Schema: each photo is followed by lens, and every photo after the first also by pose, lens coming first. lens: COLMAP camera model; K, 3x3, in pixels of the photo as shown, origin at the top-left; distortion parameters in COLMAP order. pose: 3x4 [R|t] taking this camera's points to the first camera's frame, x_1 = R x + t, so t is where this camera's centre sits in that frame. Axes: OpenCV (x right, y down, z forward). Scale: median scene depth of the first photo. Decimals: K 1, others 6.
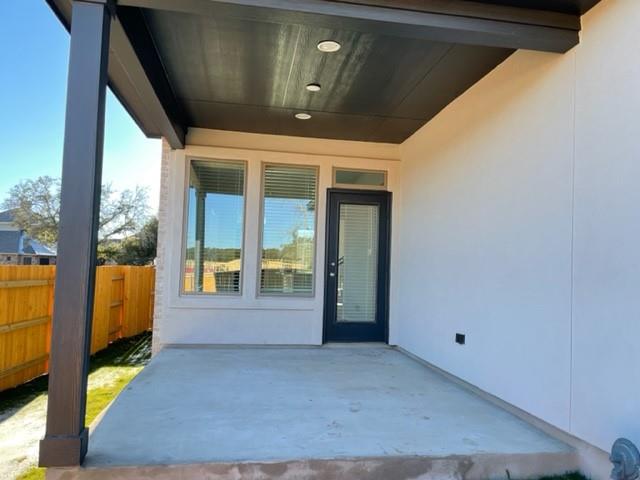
lens RADIAL K [[482.6, 0, 320.7], [0, 482.6, 242.9], [0, 0, 1]] dist [0.076042, -0.092531]
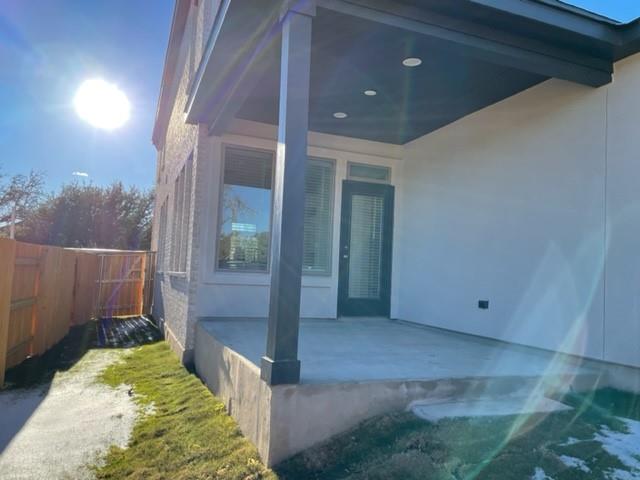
lens RADIAL K [[482.6, 0, 320.6], [0, 482.6, 237.9], [0, 0, 1]] dist [0.076042, -0.092531]
pose [[0.977145, 0.027161, 0.210833, -0.271575], [-0.025585, 0.999621, -0.010201, 0.035164], [-0.211030, 0.004573, 0.977469, -0.091070]]
